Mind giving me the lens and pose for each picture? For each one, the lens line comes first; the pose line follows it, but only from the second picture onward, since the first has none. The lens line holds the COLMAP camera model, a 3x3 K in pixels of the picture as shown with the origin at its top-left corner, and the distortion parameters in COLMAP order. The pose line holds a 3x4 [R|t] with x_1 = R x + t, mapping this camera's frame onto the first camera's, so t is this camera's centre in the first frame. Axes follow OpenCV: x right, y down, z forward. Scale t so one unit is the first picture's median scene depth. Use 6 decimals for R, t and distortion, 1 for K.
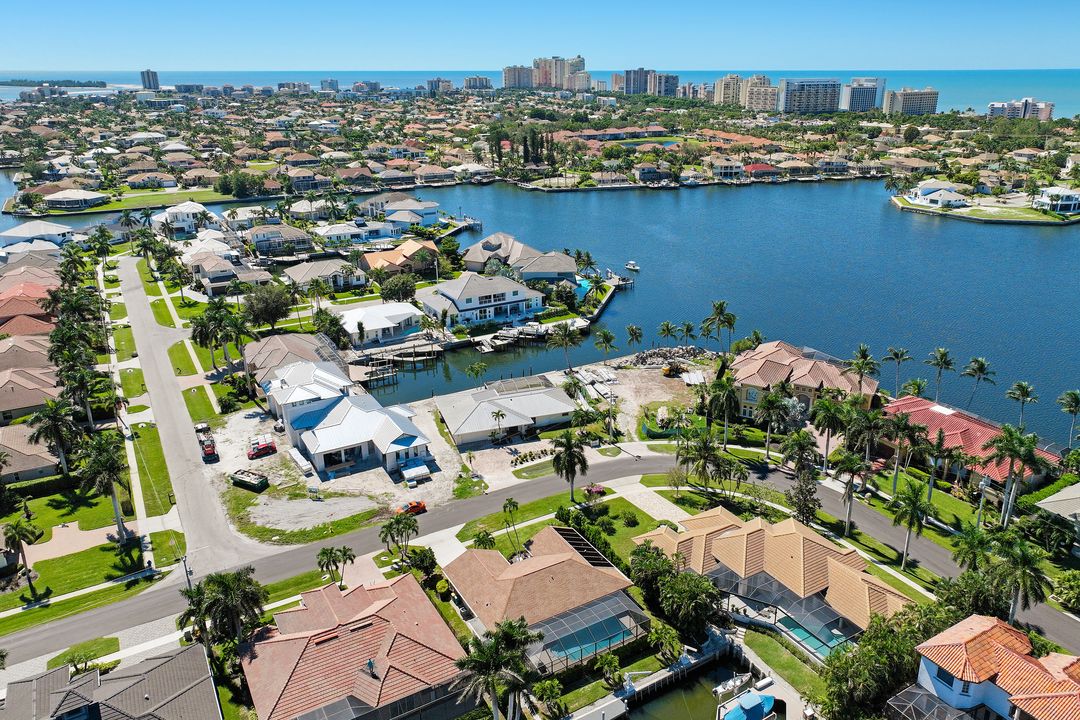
lens RADIAL K [[778.1, 0, 540.0], [0, 778.1, 360.0], [0, 0, 1]] dist [0.005227, 0.004609]
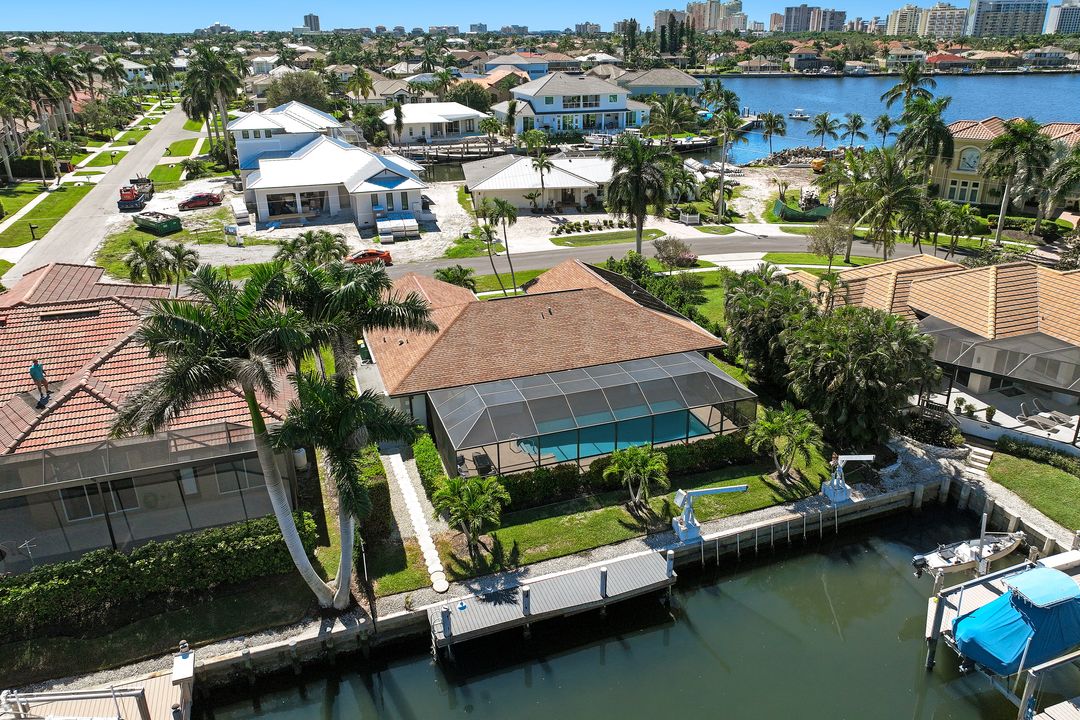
lens RADIAL K [[771.0, 0, 537.1], [0, 771.0, 344.8], [0, 0, 1]] dist [0.004712, 0.010969]
pose [[0.982387, 0.071674, -0.172565, 0.045304], [-0.066782, 0.997188, 0.033998, 0.143058], [0.174517, -0.021875, 0.984411, 0.271042]]
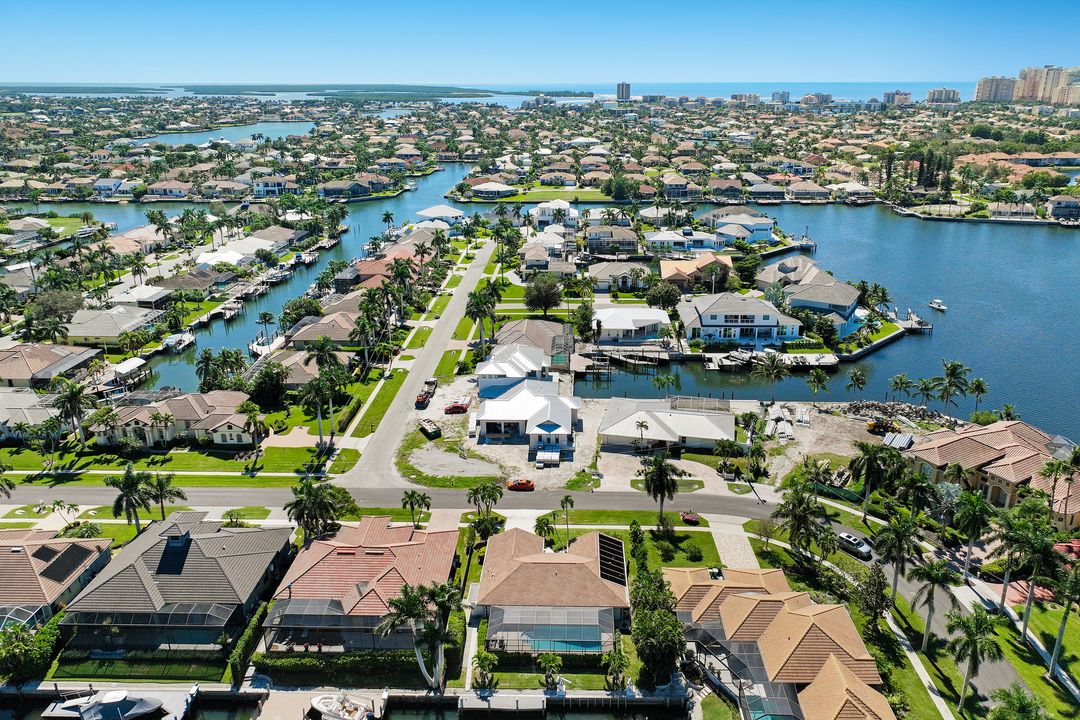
lens RADIAL K [[751.2, 0, 540.0], [0, 751.2, 360.0], [0, 0, 1]] dist [0.006834, 0.005823]
pose [[0.845680, 0.186408, -0.500077, 0.232177], [-0.187070, 0.981106, 0.049362, -0.028877], [0.499830, 0.051805, 0.864573, 0.037256]]
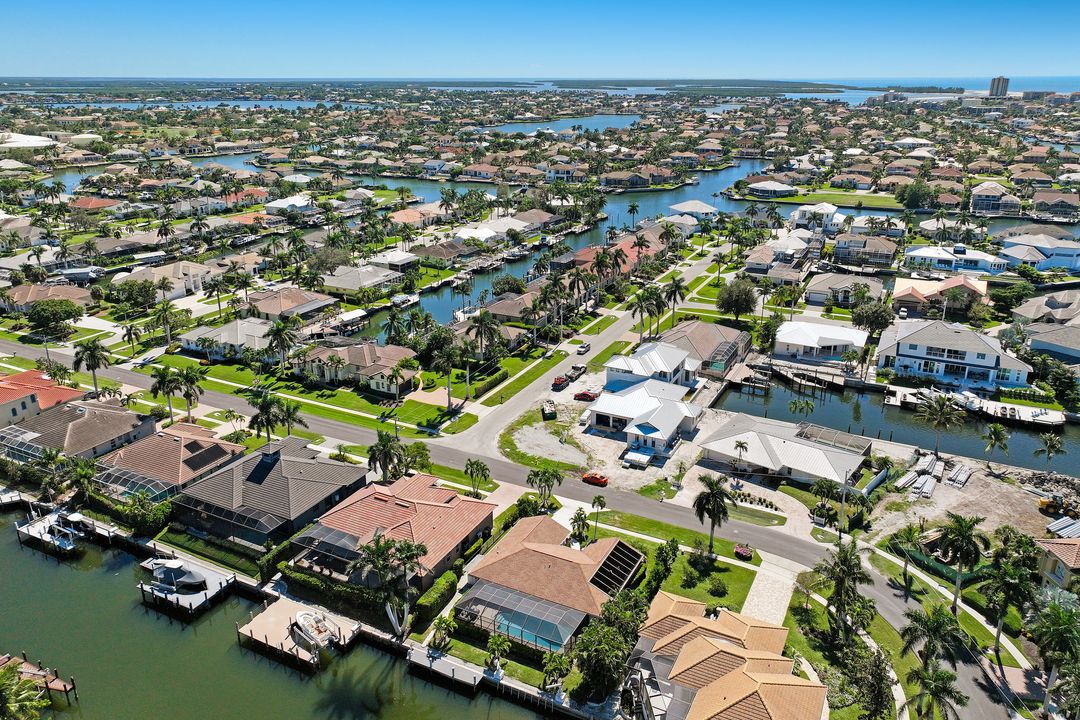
lens RADIAL K [[736.7, 0, 544.9], [0, 736.7, 359.5], [0, 0, 1]] dist [0.007666, 0.004107]
pose [[0.543563, 0.302629, -0.782914, 0.366965], [-0.294645, 0.942180, 0.159625, -0.077468], [0.785954, 0.143916, 0.601303, 0.168394]]
